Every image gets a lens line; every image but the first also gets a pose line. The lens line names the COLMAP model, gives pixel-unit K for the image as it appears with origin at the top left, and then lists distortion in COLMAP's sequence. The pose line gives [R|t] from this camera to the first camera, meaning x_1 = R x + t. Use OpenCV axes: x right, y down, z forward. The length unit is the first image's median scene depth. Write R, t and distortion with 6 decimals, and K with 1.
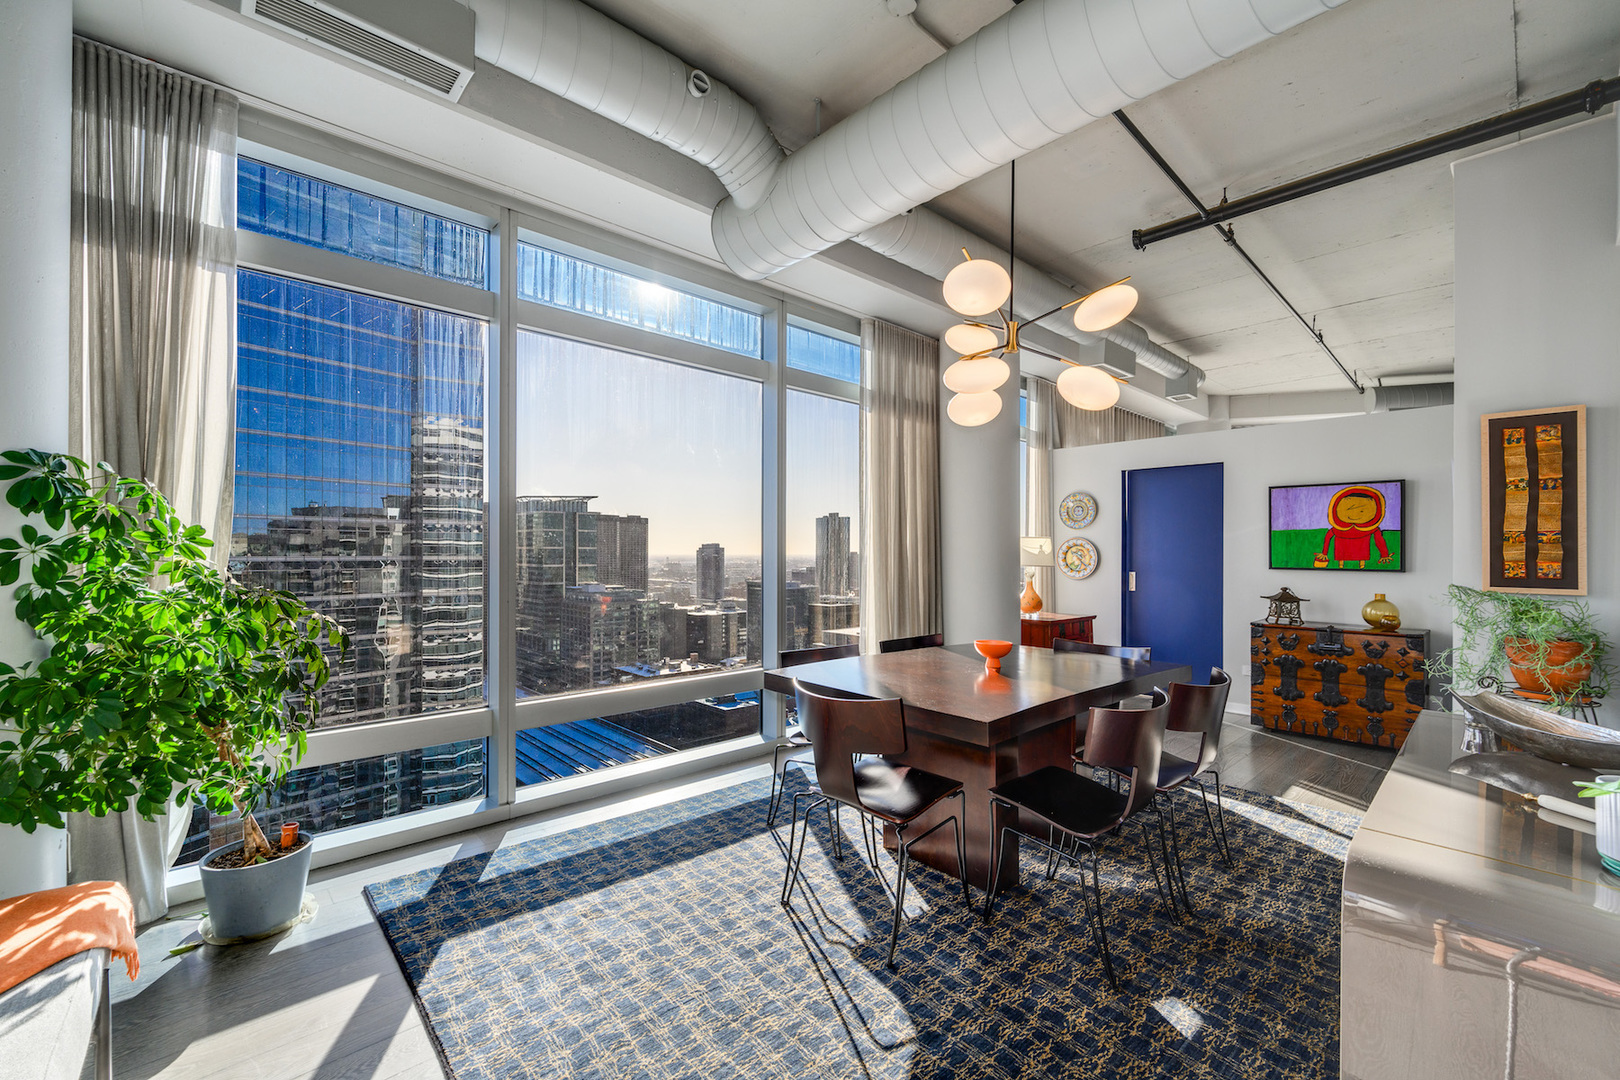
lens RADIAL K [[659.0, 0, 816.7], [0, 659.0, 570.7], [0, 0, 1]] dist [0.002772, 0.000395]
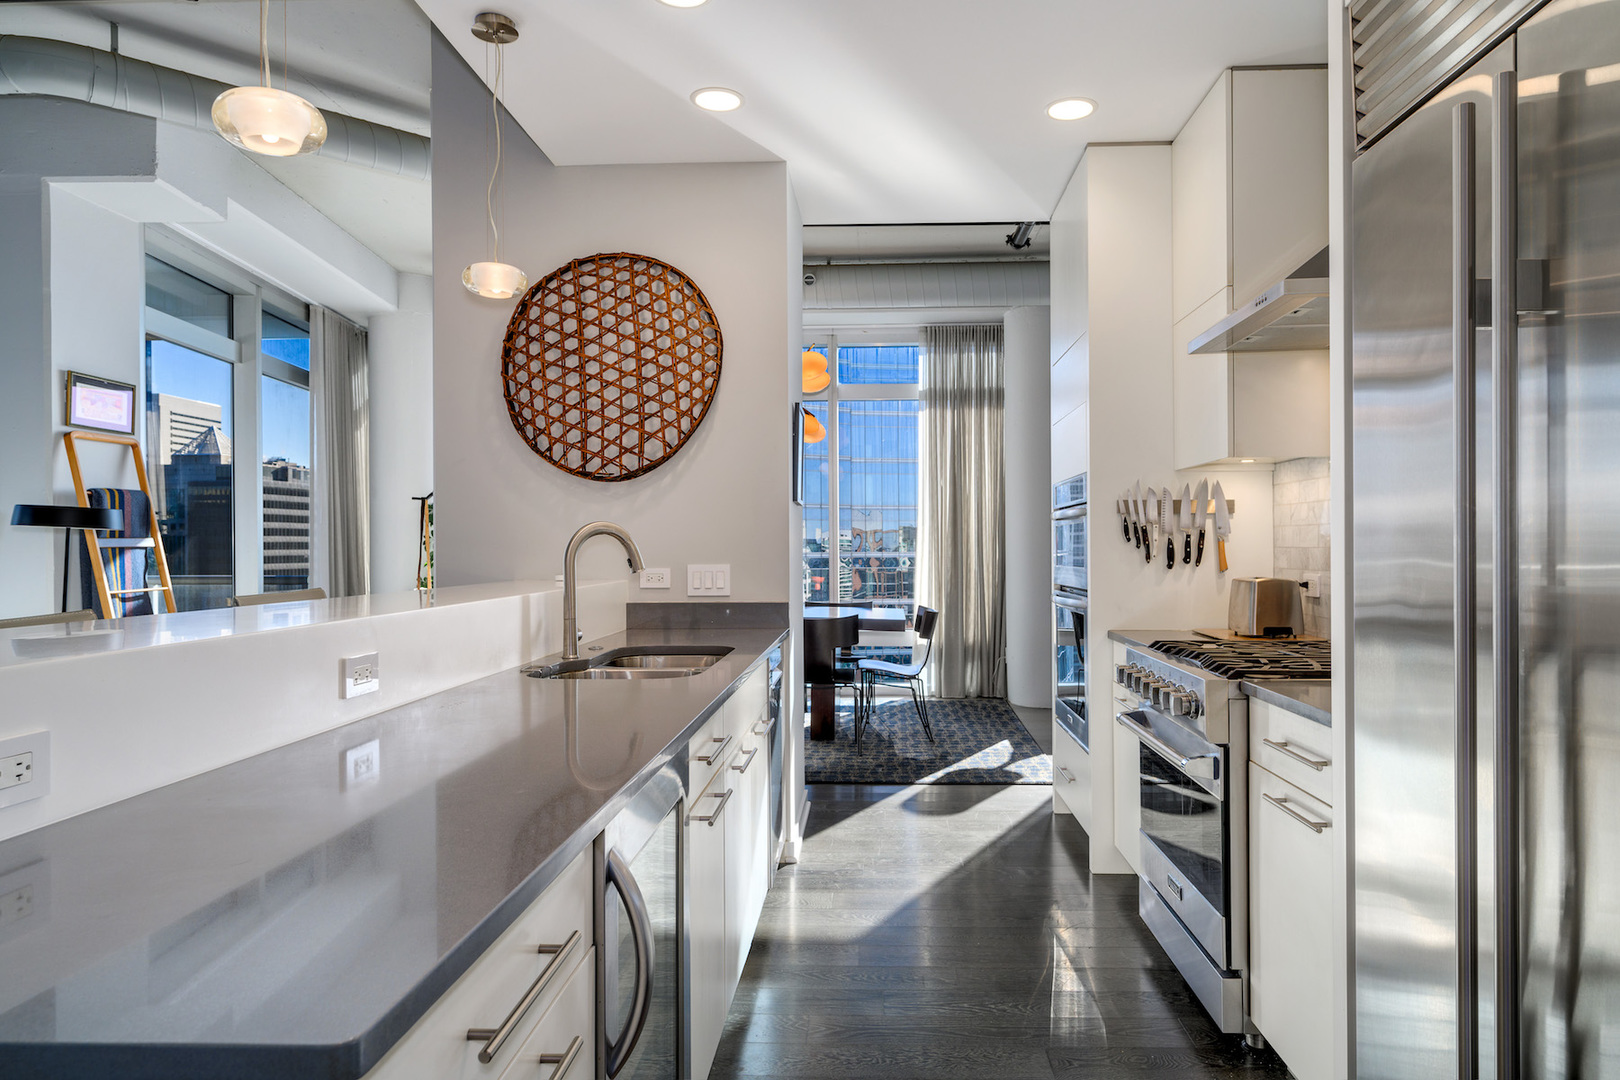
lens RADIAL K [[1049.6, 0, 856.1], [0, 1049.6, 553.9], [0, 0, 1]] dist [0.004788, 0.001691]
pose [[0.701072, -0.002405, -0.713086, 2.971414], [-0.009778, 0.999868, -0.012986, 0.068568], [0.713023, 0.016076, 0.700956, -0.802850]]
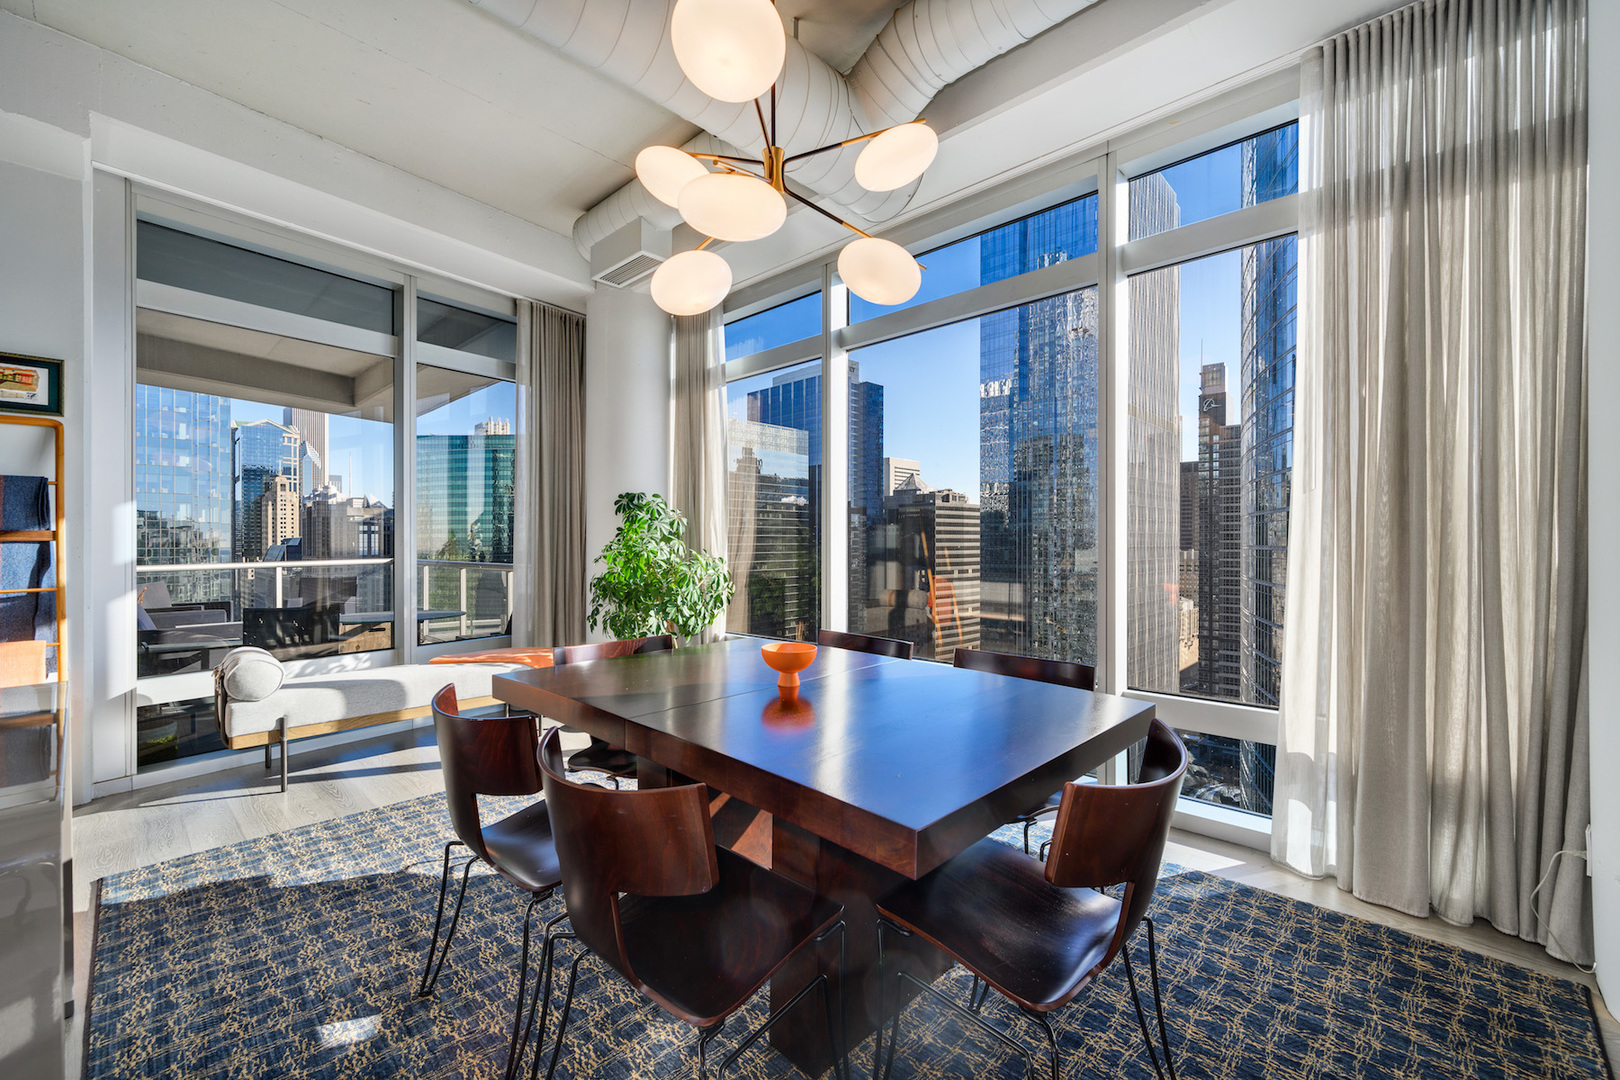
lens RADIAL K [[666.0, 0, 794.8], [0, 666.0, 548.0], [0, 0, 1]] dist [0.010528, 0.000192]
pose [[0.055750, 0.004677, -0.998434, 1.312714], [-0.020610, 0.999781, 0.003533, 0.010306], [0.998232, 0.020381, 0.055834, 1.359727]]
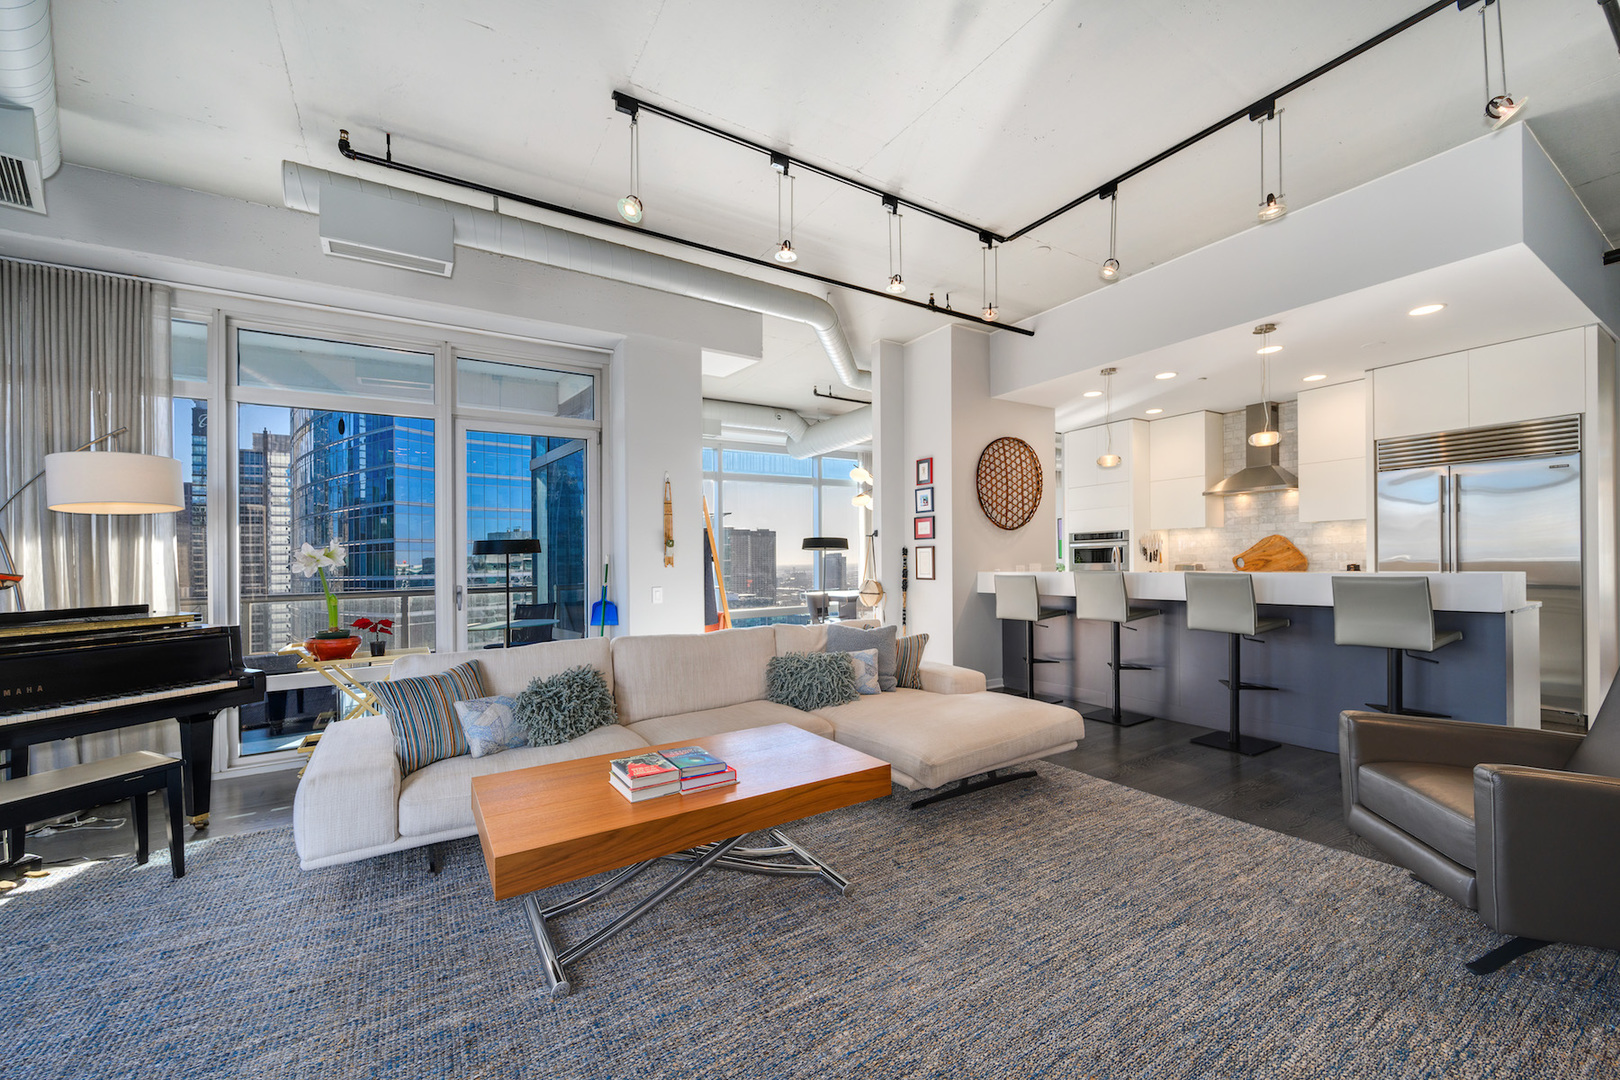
lens RADIAL K [[661.2, 0, 841.1], [0, 661.2, 560.5], [0, 0, 1]] dist [0.001050, 0.000153]
pose [[0.987810, -0.024952, -0.153650, 0.841985], [0.020747, 0.999367, -0.028911, 0.124388], [0.154274, 0.025371, 0.987702, -2.960289]]
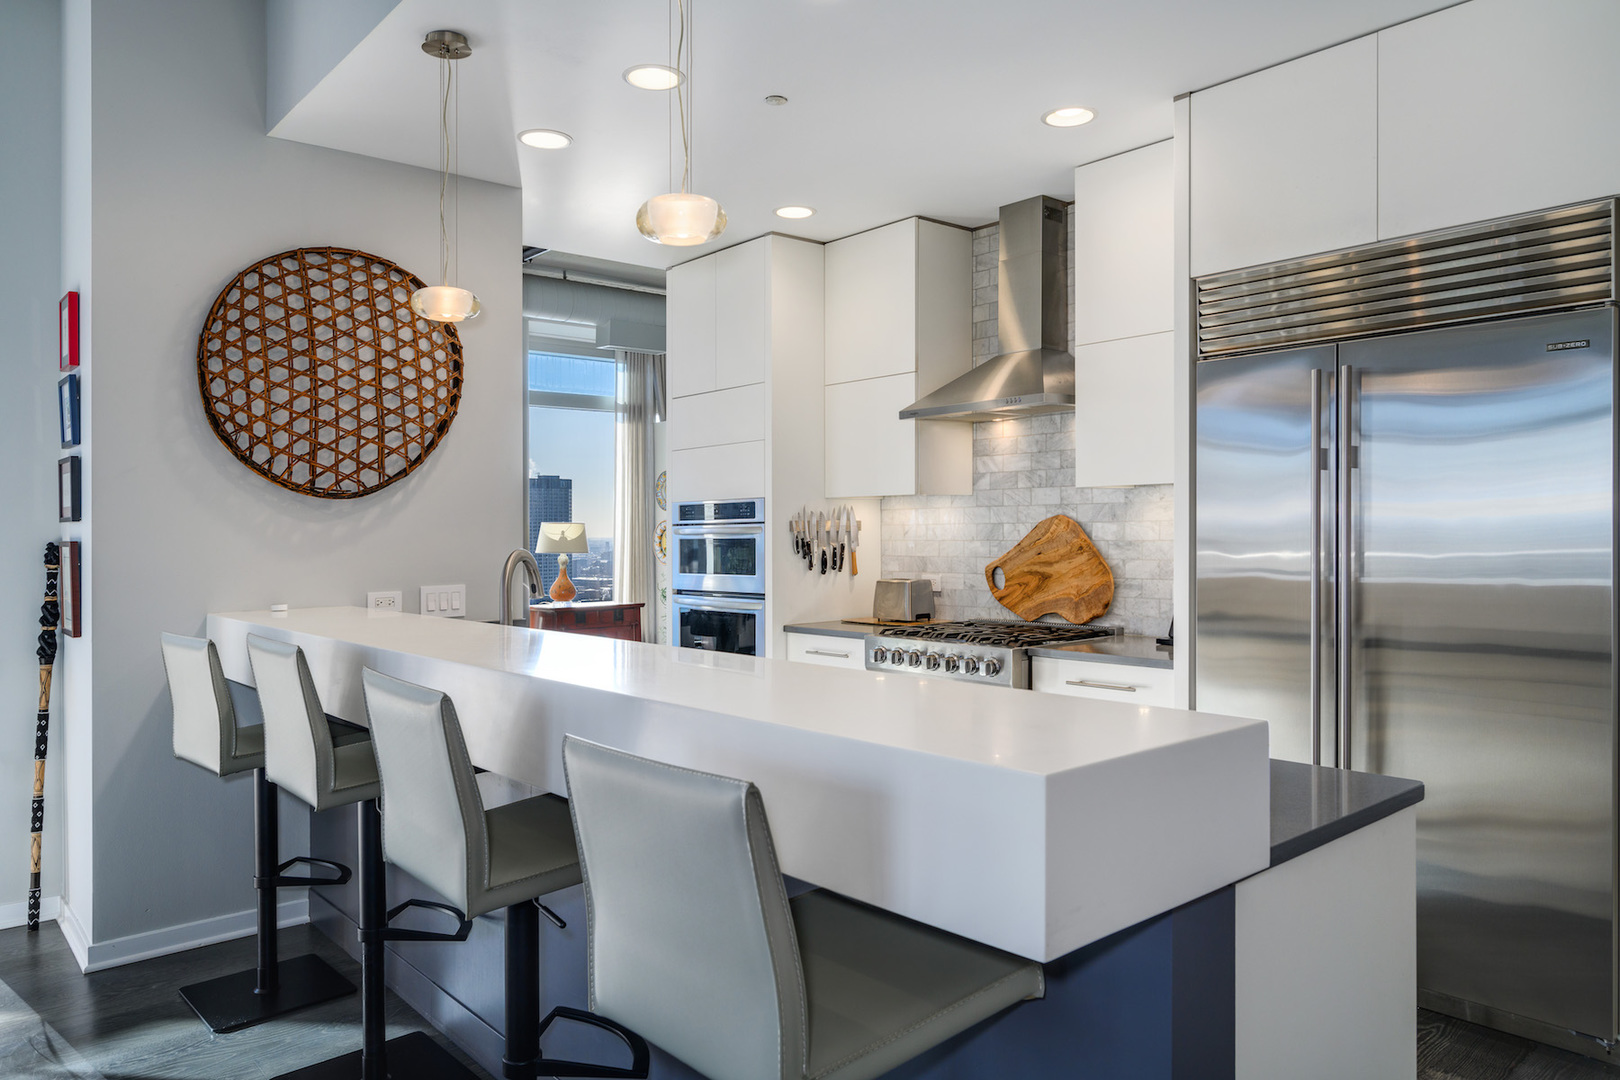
lens RADIAL K [[1112.8, 0, 887.6], [0, 1112.8, 539.1], [0, 0, 1]] dist [0.000652, 0.000756]
pose [[0.999853, -0.016307, 0.005237, 2.130472], [0.016378, 0.999772, -0.013726, 0.019953], [-0.005012, 0.013810, 0.999892, -1.696232]]
